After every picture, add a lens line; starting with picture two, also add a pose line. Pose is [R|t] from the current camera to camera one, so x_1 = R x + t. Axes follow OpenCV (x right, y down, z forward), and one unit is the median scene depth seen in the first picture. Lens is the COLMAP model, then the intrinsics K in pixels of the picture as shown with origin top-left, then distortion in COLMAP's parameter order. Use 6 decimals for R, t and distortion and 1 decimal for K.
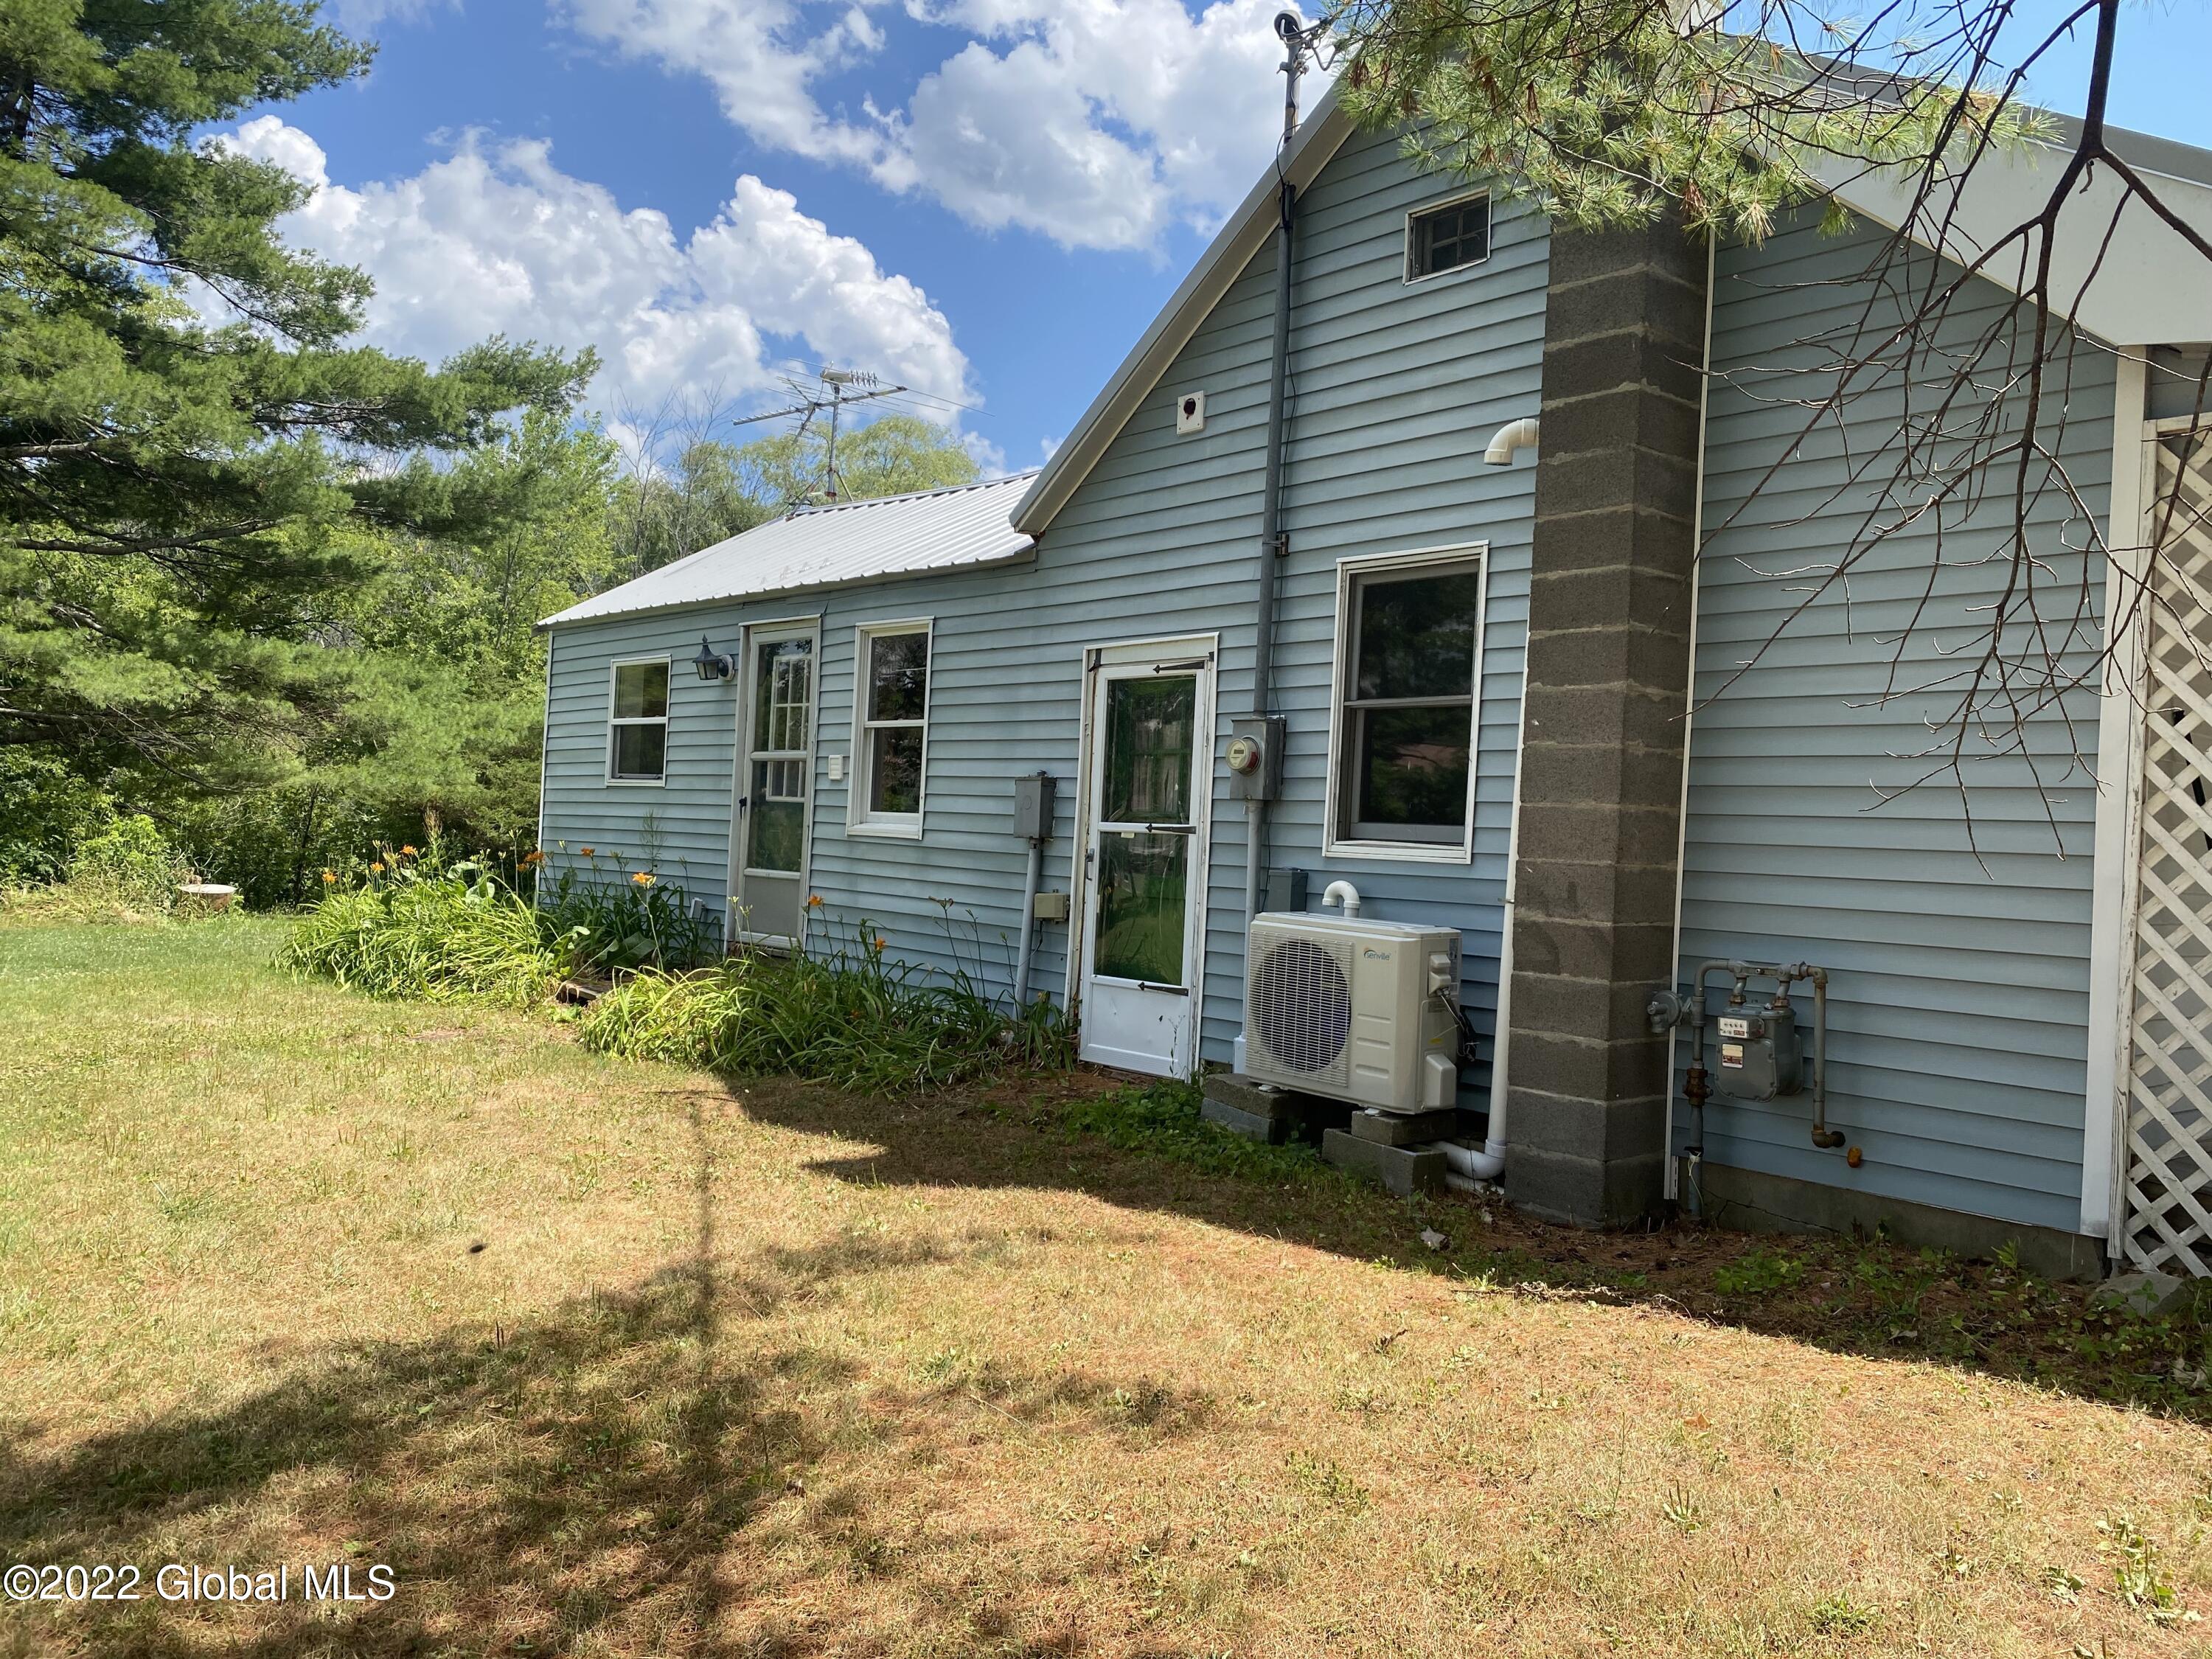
lens RADIAL K [[1641.8, 0, 1106.0], [0, 1641.8, 829.5], [0, 0, 1]] dist [0.127774, -0.217478]
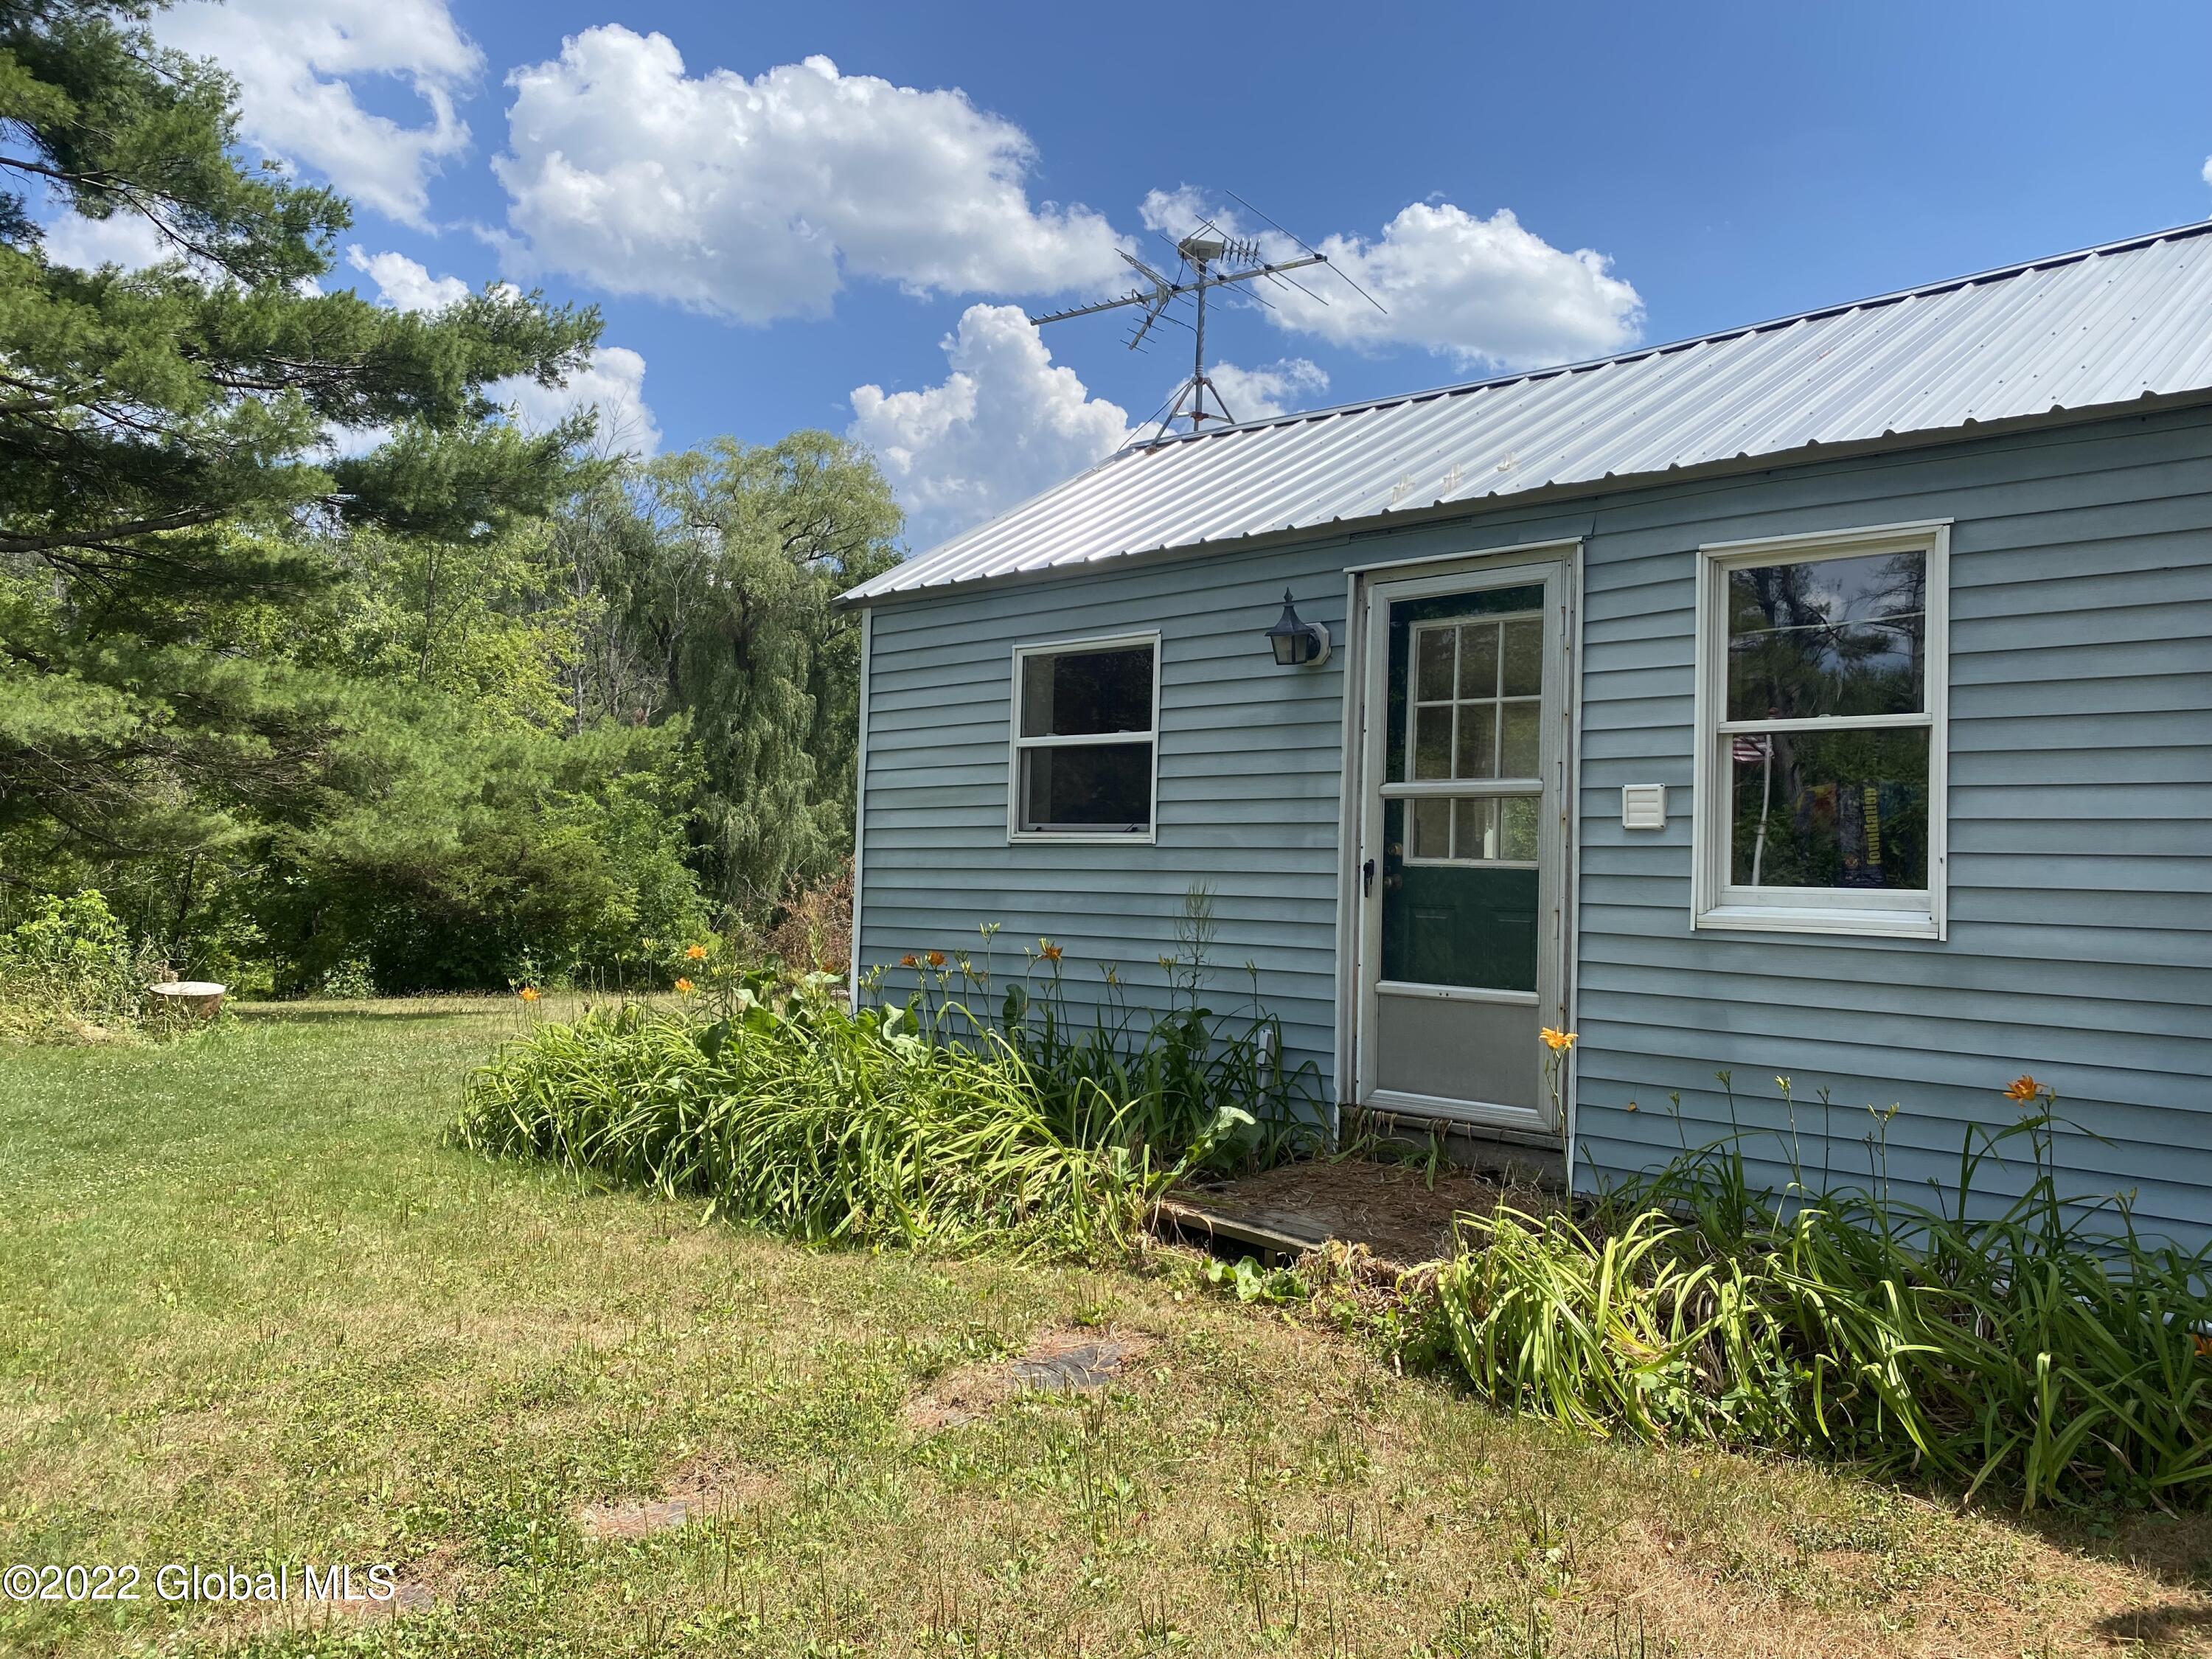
lens RADIAL K [[1742.4, 0, 1106.0], [0, 1742.4, 829.5], [0, 0, 1]] dist [0.133565, -0.186817]
pose [[0.998369, -0.015370, 0.054981, -0.147540], [0.016762, 0.999548, -0.024938, -0.006977], [-0.054573, 0.025819, 0.998176, 0.162044]]
